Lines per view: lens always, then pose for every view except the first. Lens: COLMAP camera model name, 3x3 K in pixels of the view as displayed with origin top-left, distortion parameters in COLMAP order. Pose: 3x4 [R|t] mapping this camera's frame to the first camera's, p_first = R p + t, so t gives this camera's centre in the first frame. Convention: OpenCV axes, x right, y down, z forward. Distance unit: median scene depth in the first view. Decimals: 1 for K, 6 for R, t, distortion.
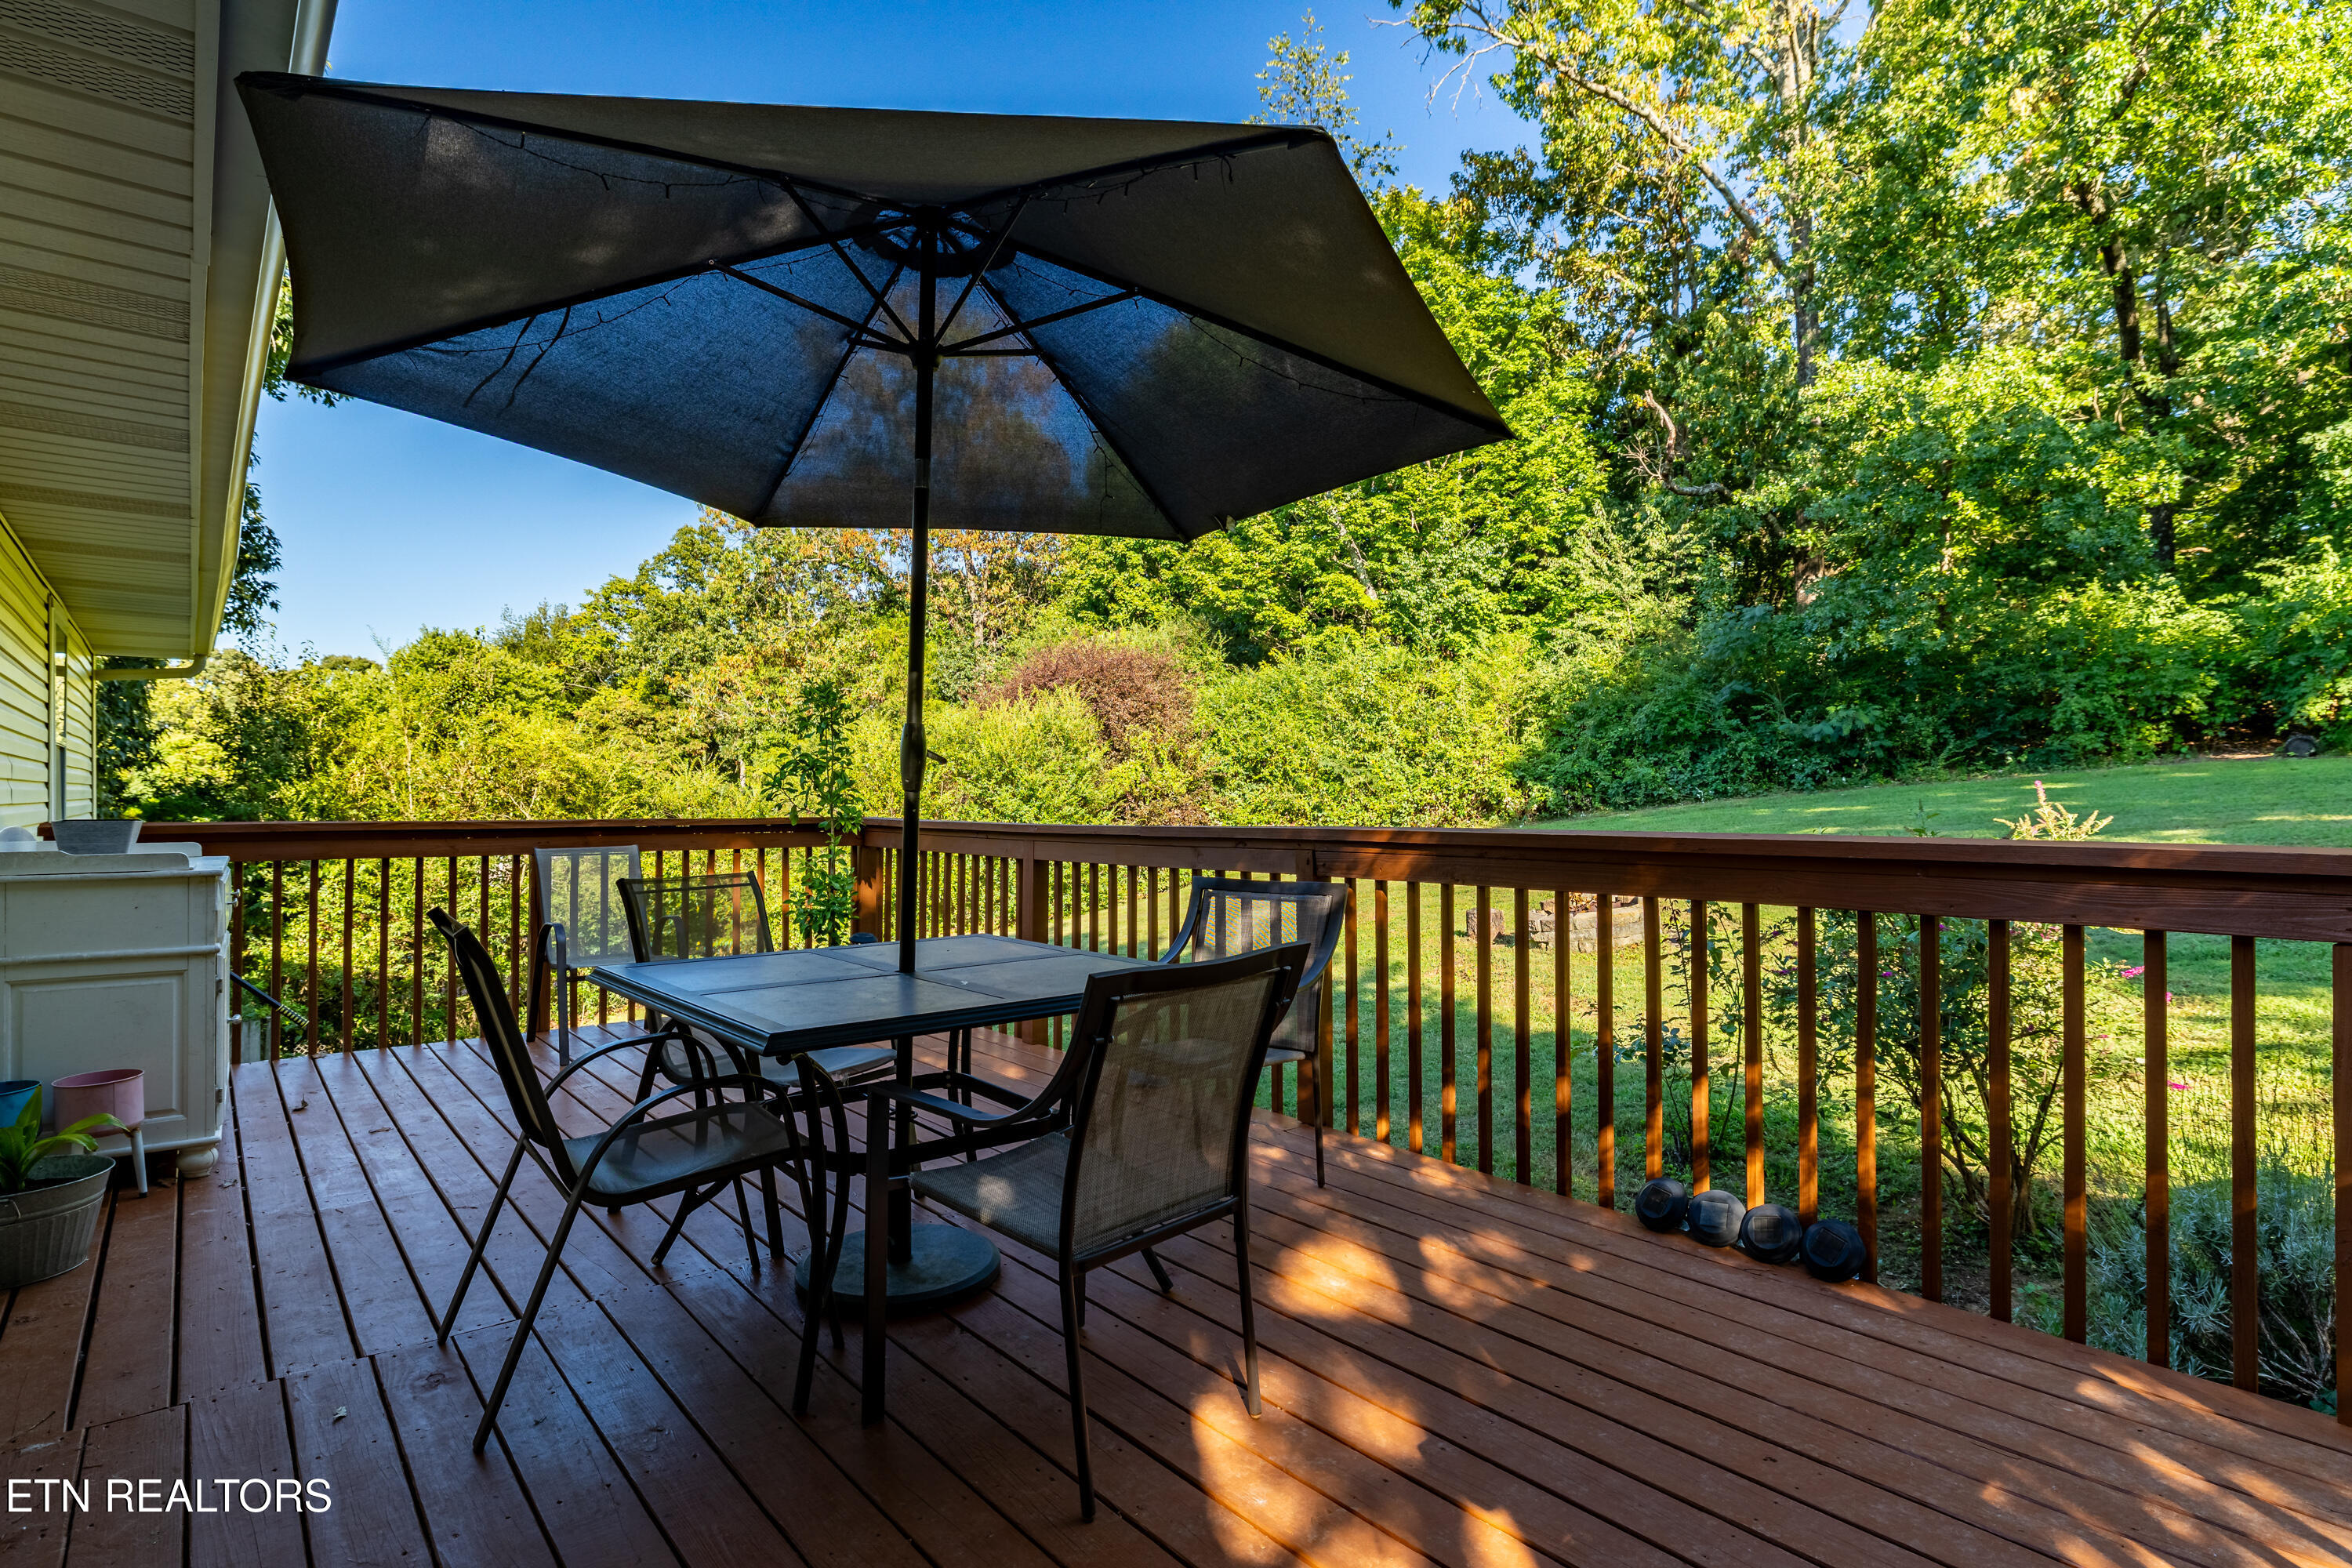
lens RADIAL K [[1227.6, 0, 1186.6], [0, 1227.6, 774.7], [0, 0, 1]] dist [-0.001442, 0.002693]
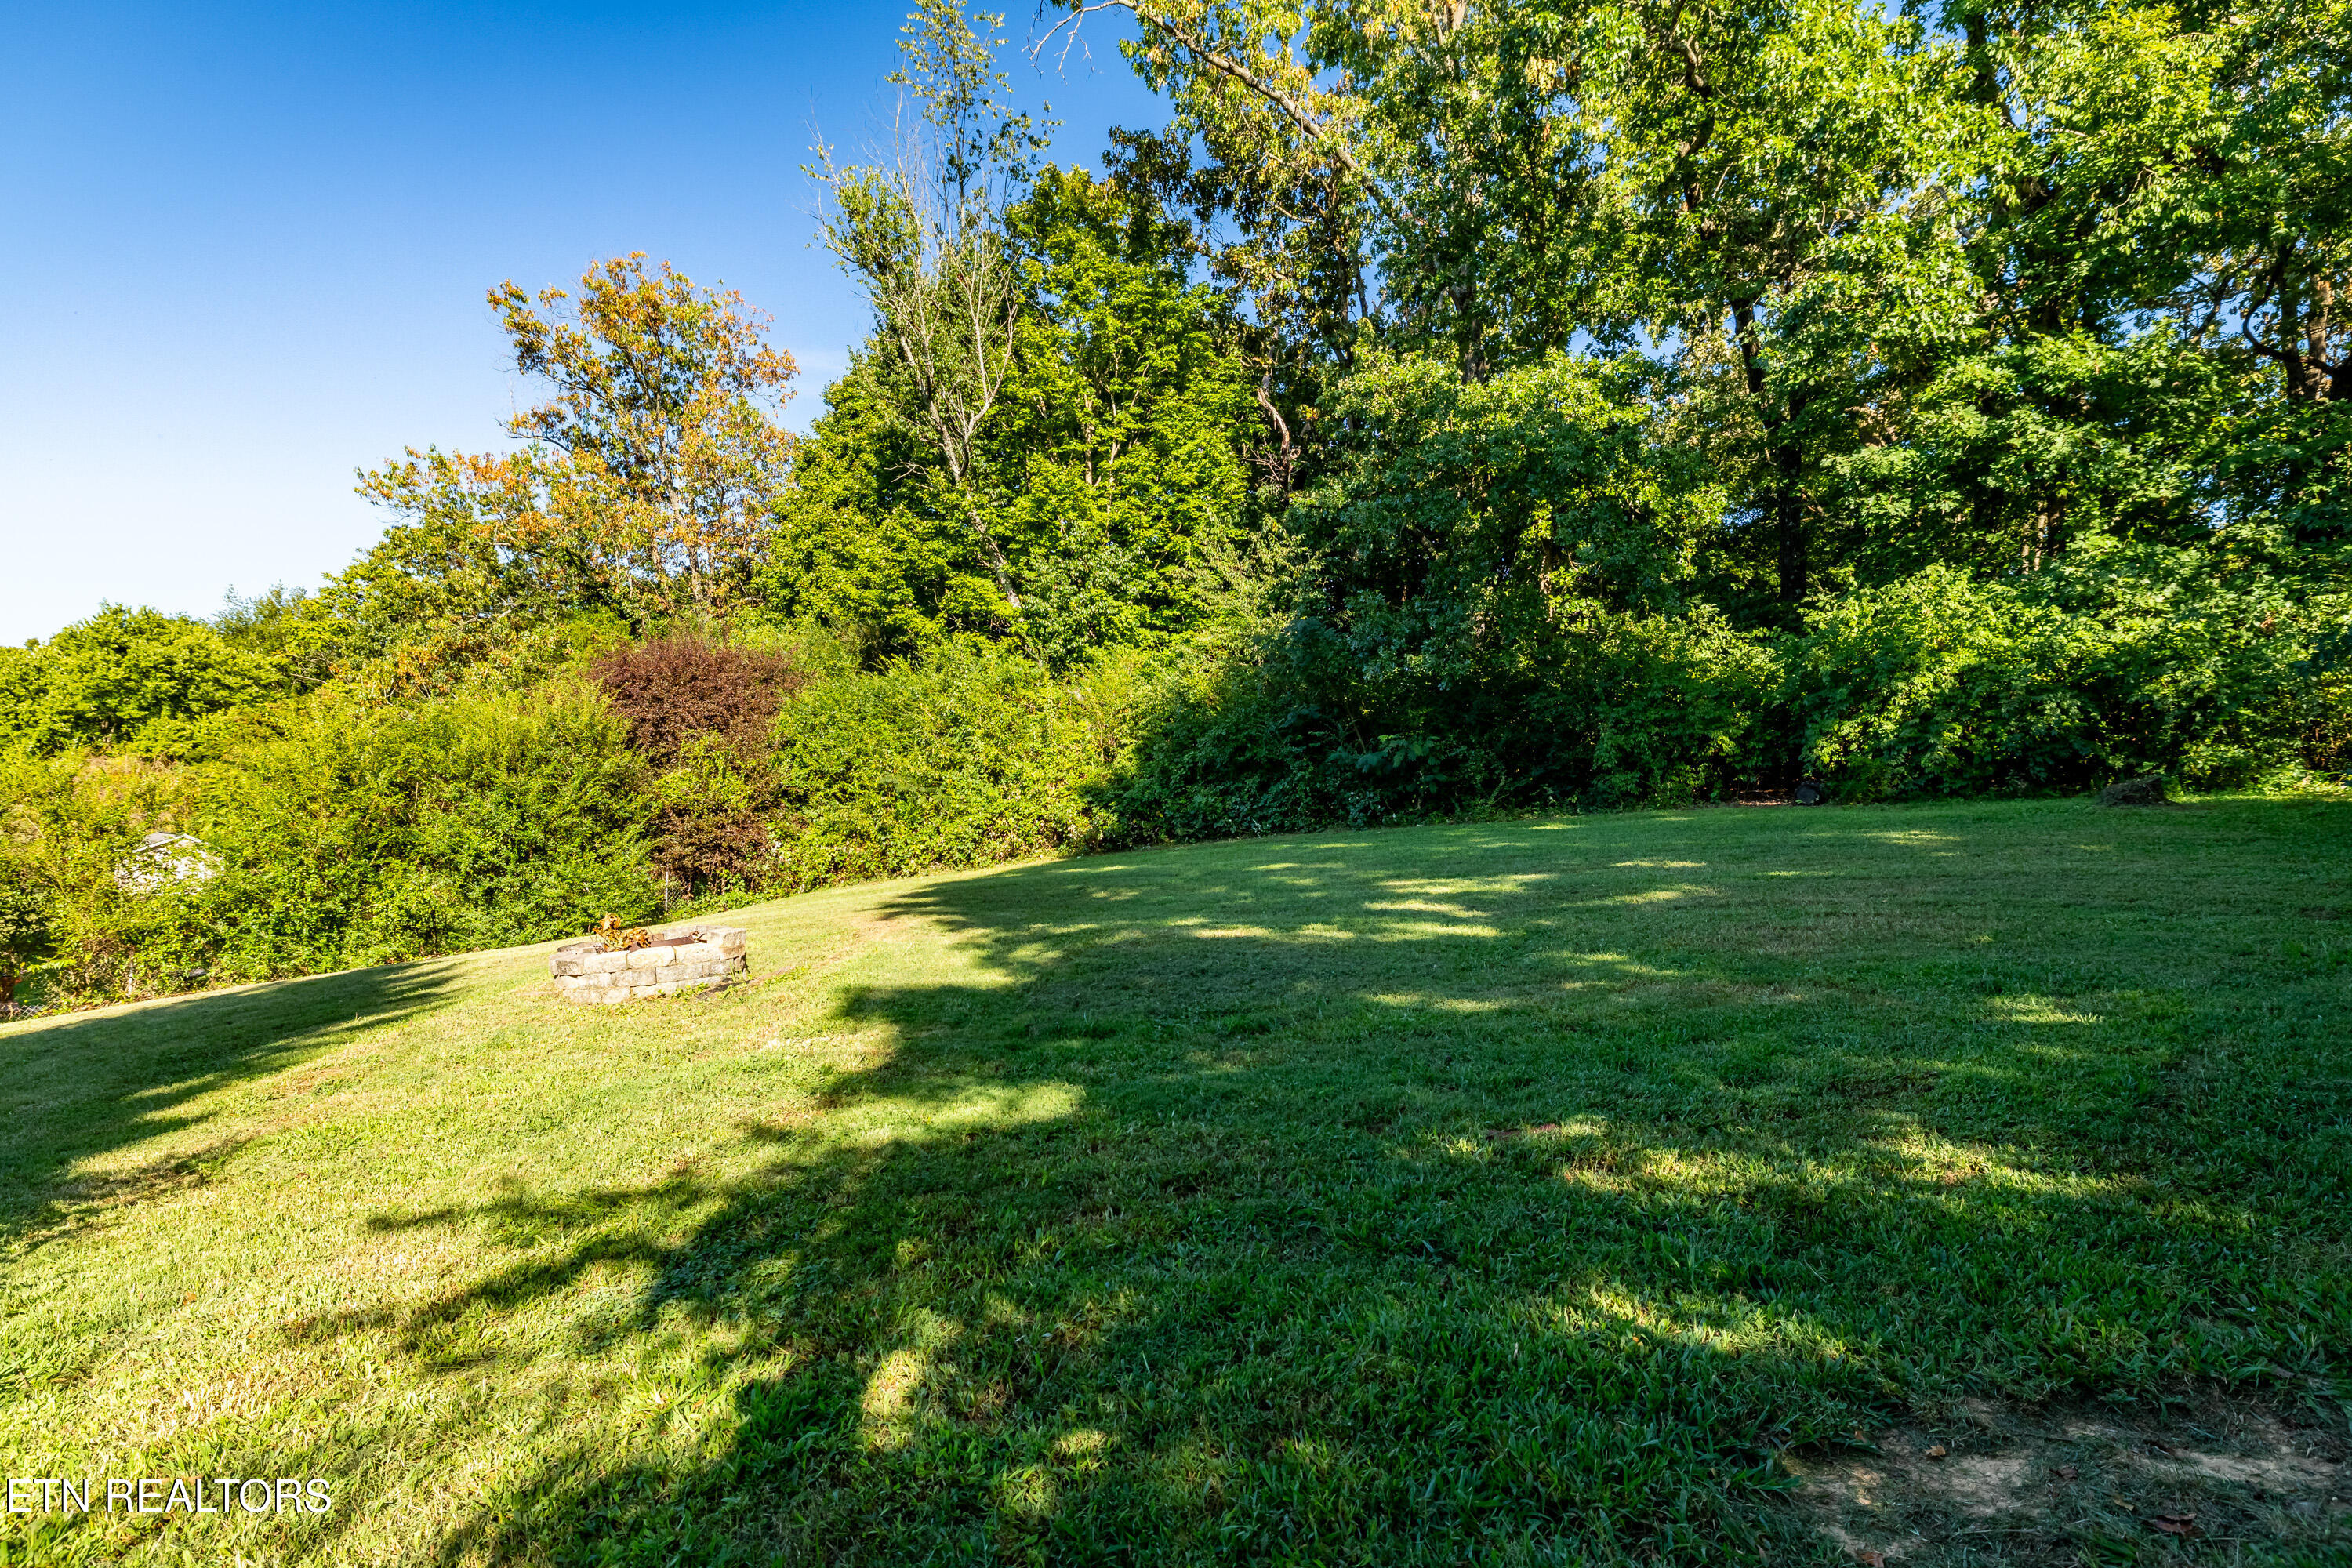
lens RADIAL K [[1227.6, 0, 1189.2], [0, 1227.6, 779.5], [0, 0, 1]] dist [-0.001442, 0.002693]
pose [[0.992979, 0.036478, 0.112528, 0.203687], [-0.034331, 0.999191, -0.020960, 0.001018], [-0.113202, 0.016949, 0.993427, 0.084125]]
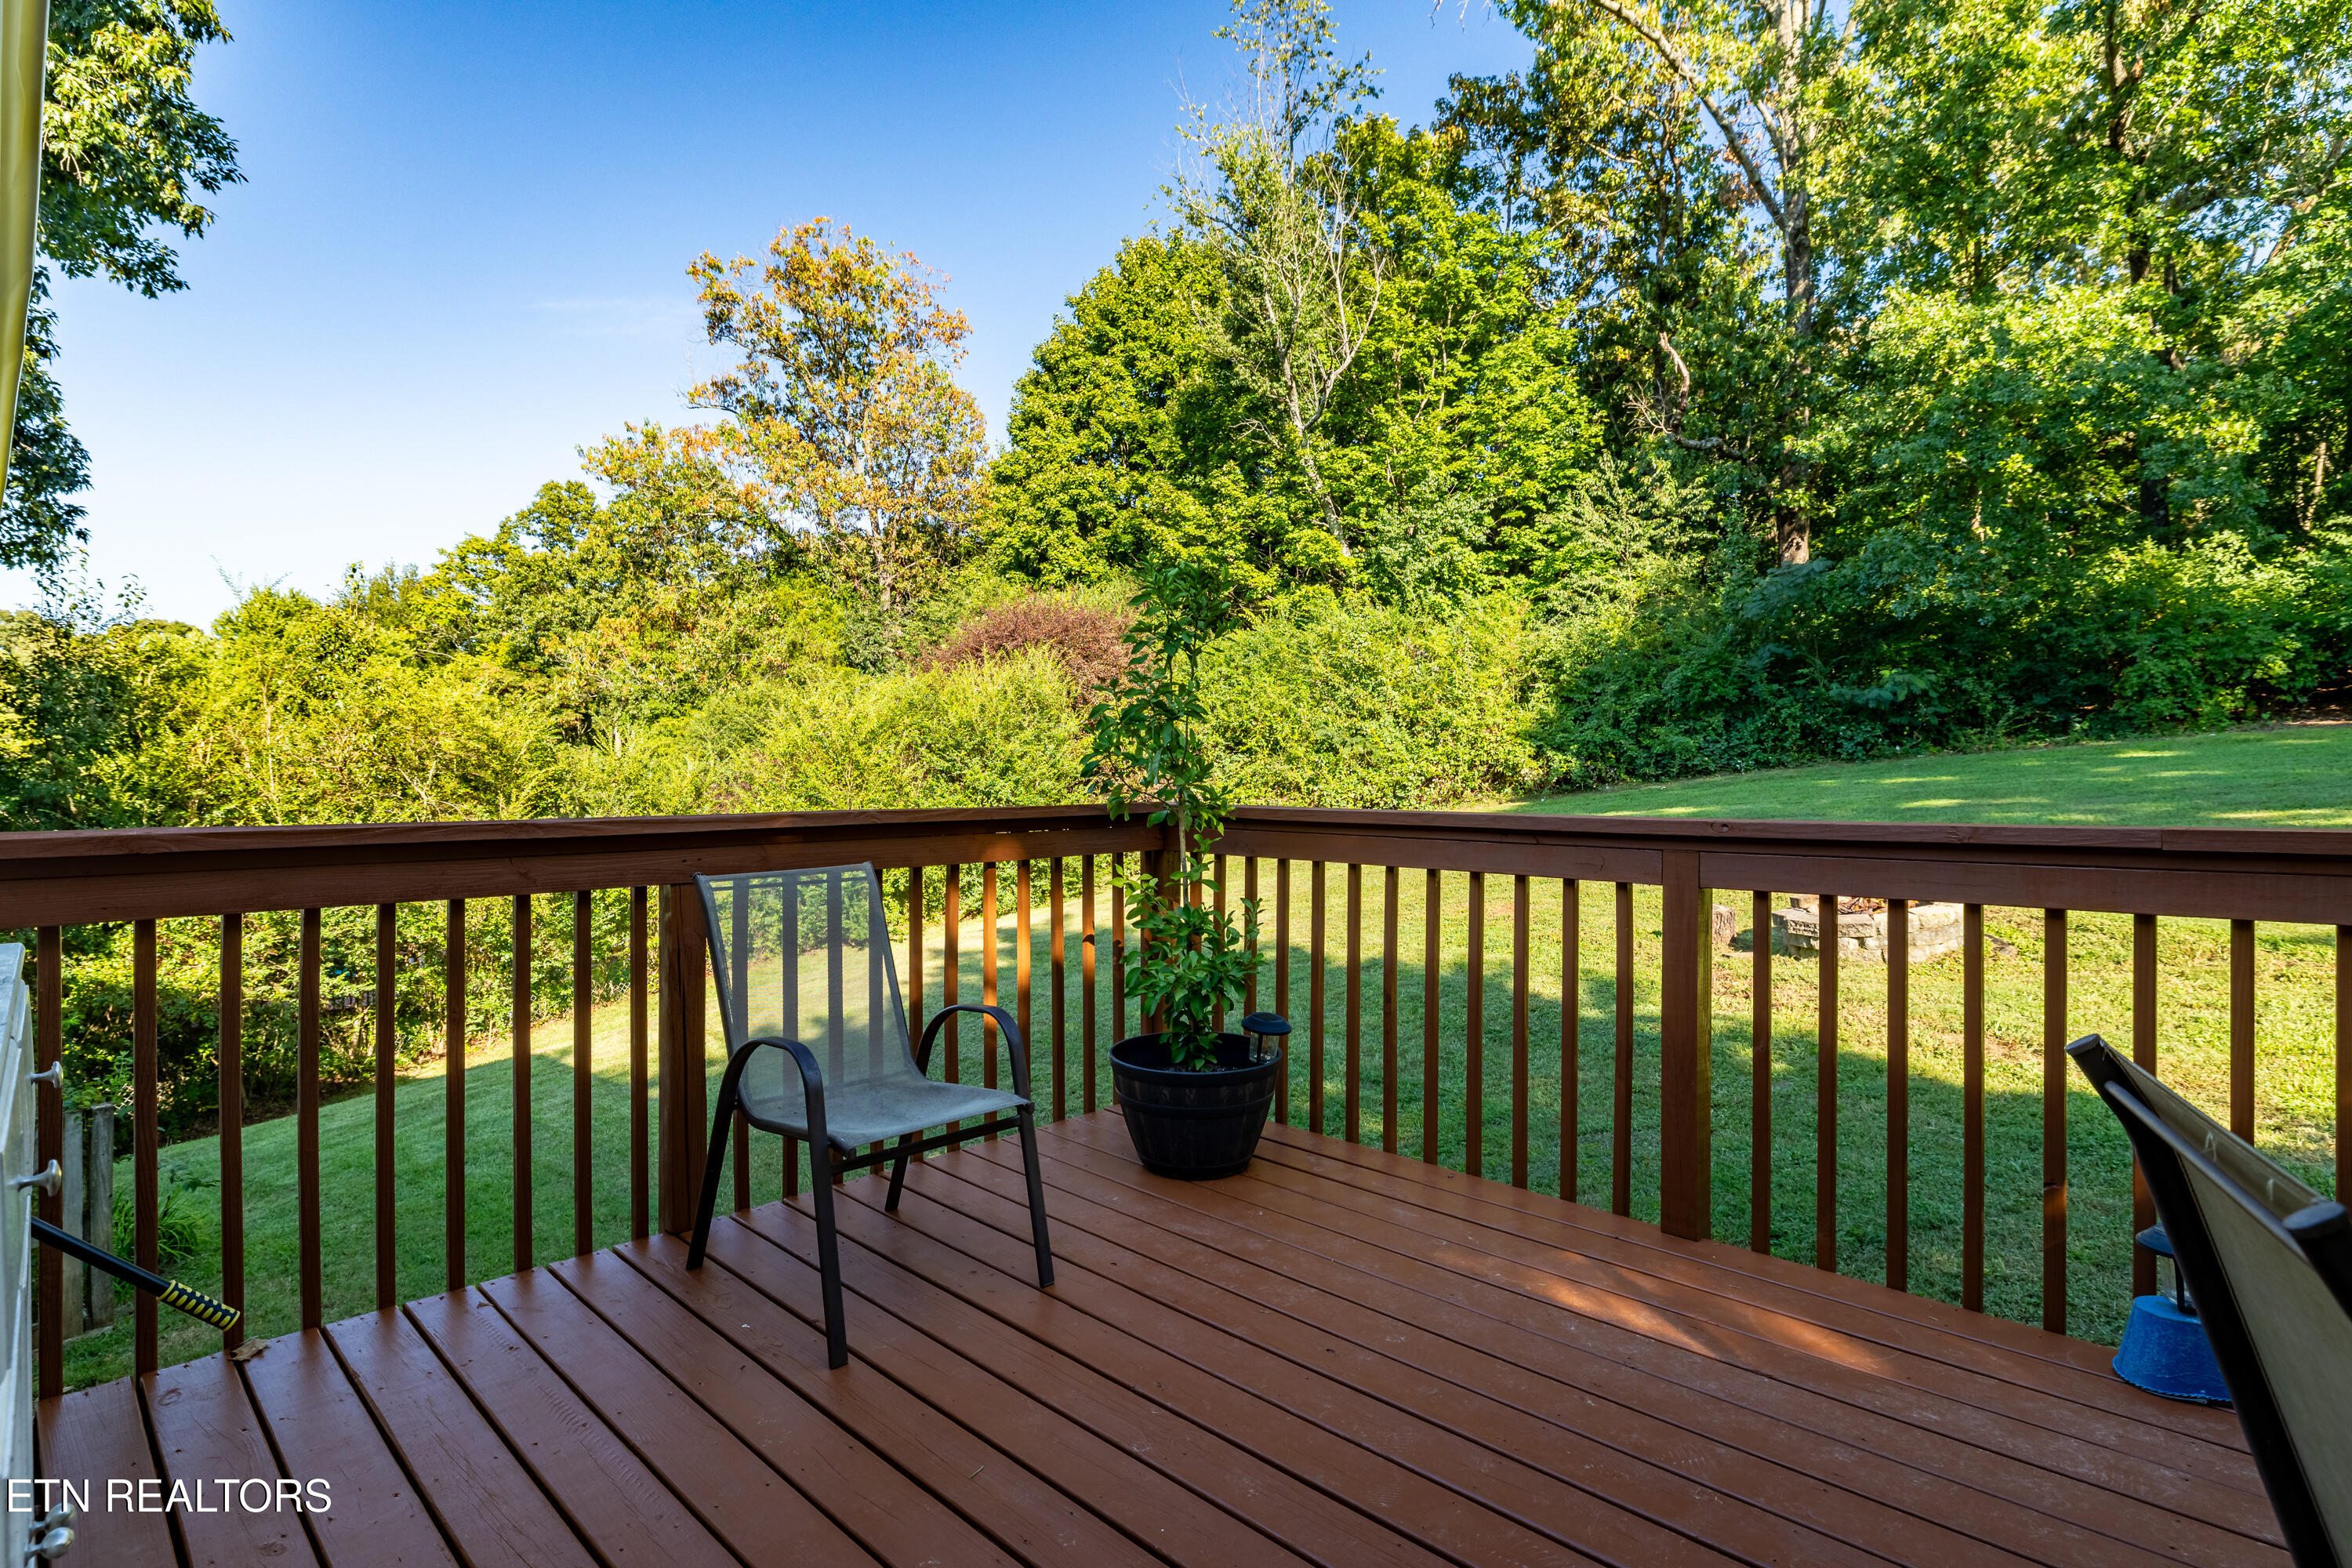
lens RADIAL K [[1227.6, 0, 1182.1], [0, 1227.6, 766.0], [0, 0, 1]] dist [-0.001442, 0.002693]
pose [[0.995612, -0.003211, 0.093525, -0.068473], [0.001814, 0.999886, 0.015020, 0.001750], [-0.093563, -0.014784, 0.995504, 0.086988]]
